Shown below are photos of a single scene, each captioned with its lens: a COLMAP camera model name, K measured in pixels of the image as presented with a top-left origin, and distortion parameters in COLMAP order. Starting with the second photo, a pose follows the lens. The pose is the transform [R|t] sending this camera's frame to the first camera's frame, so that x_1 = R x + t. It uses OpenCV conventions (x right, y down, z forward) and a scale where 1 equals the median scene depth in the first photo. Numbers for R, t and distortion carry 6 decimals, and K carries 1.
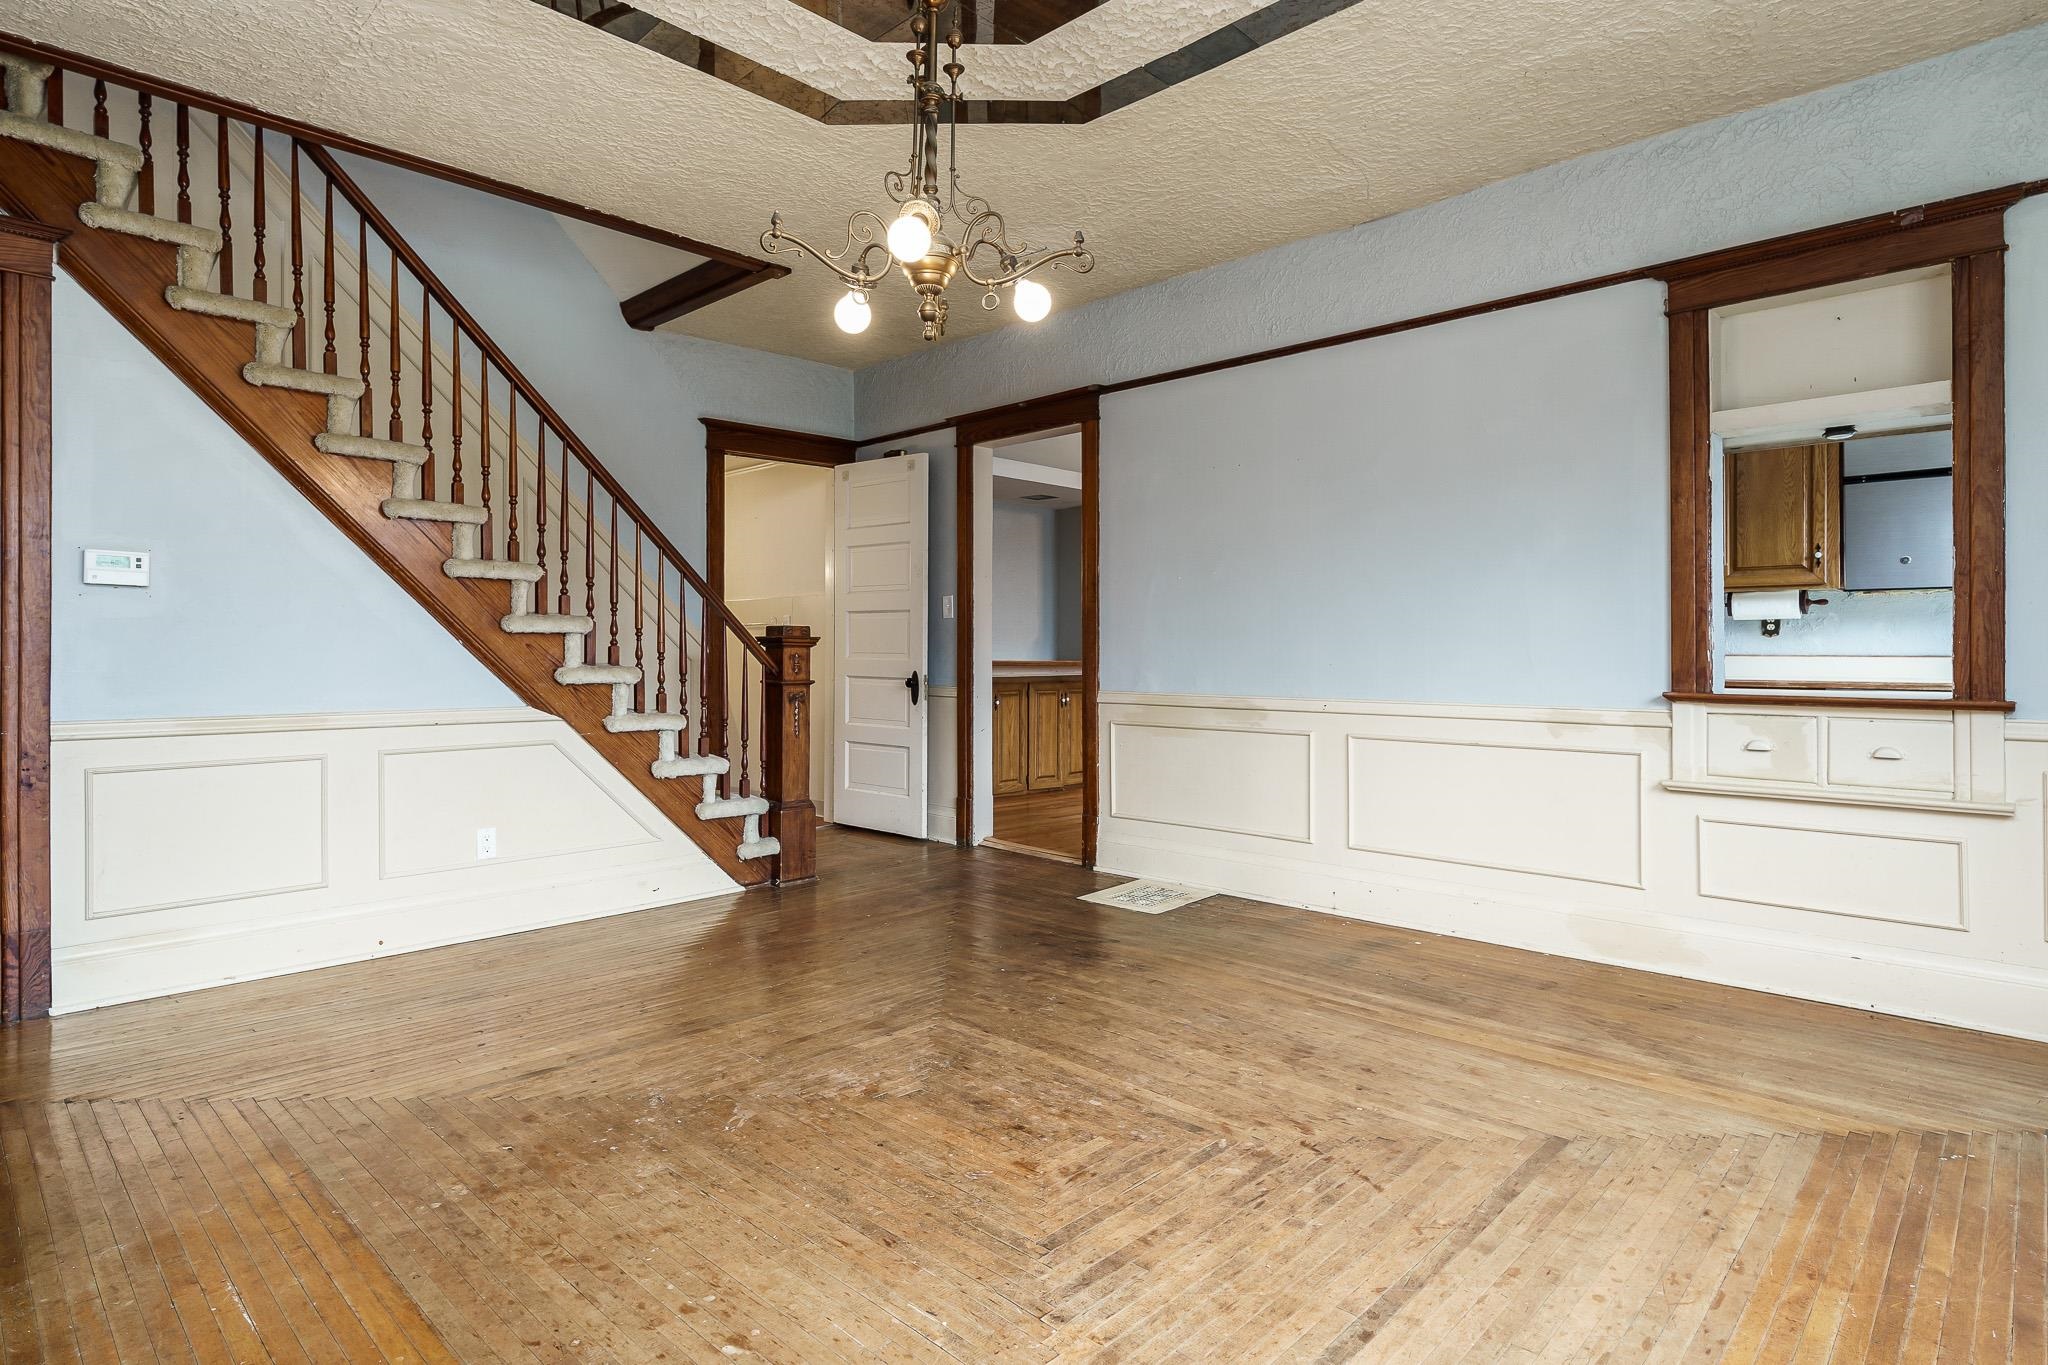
lens RADIAL K [[1079.9, 0, 1018.6], [0, 1079.9, 633.7], [0, 0, 1]] dist [-0.003061, 0.000623]
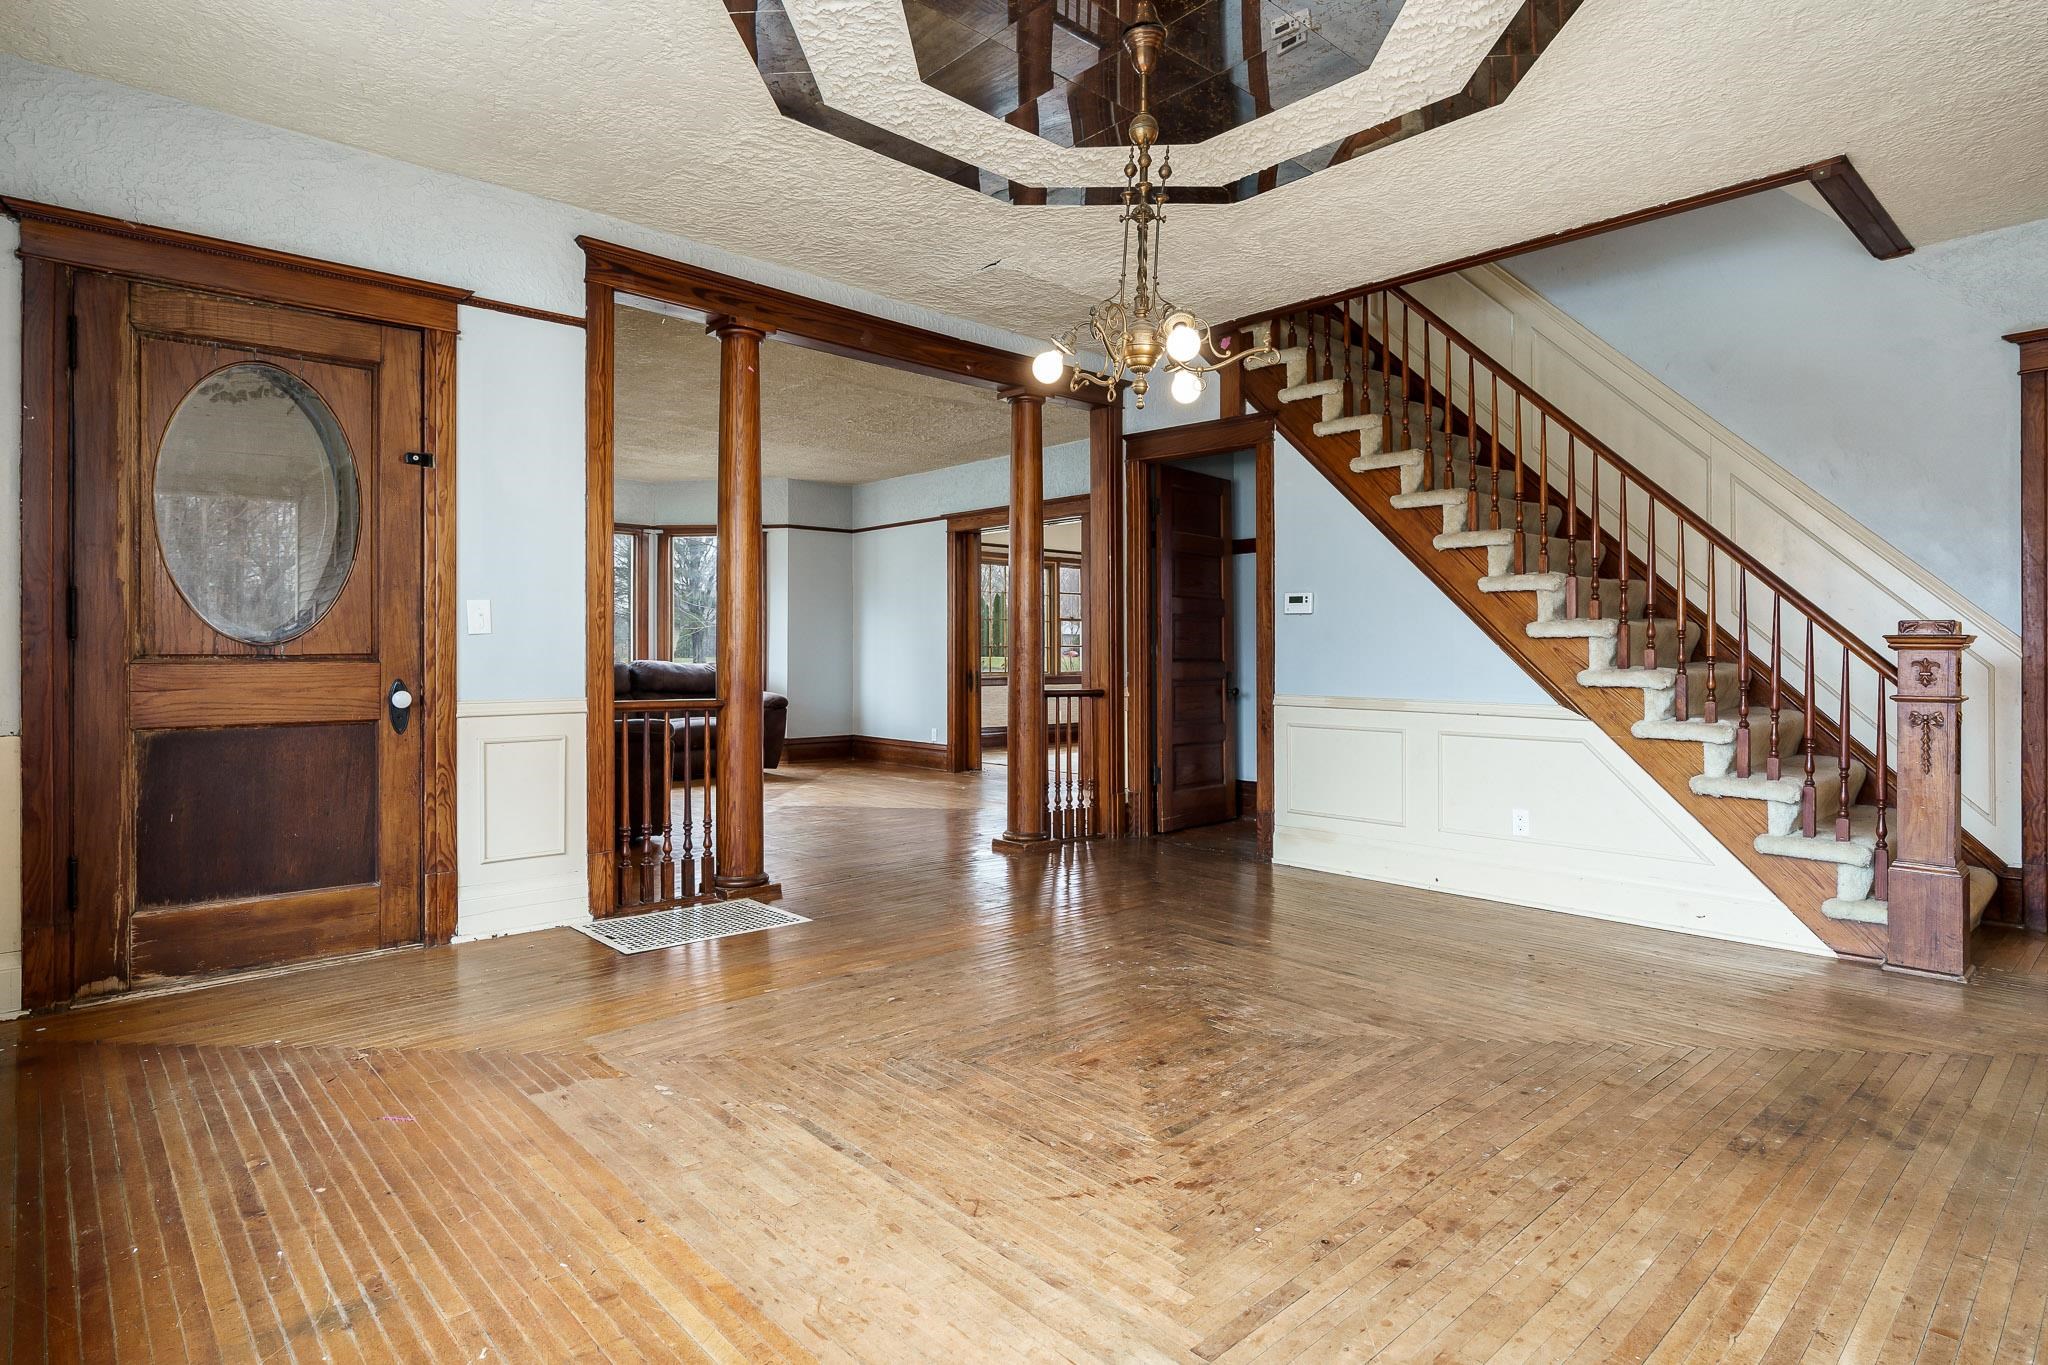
lens RADIAL K [[1088.0, 0, 1004.4], [0, 1088.0, 655.1], [0, 0, 1]] dist [0.000121, 0.000888]
pose [[-0.068163, 0.001269, -0.997673, 0.989085], [0.015354, 0.999882, 0.000223, 0.012394], [0.997556, -0.015303, -0.068174, 0.766908]]
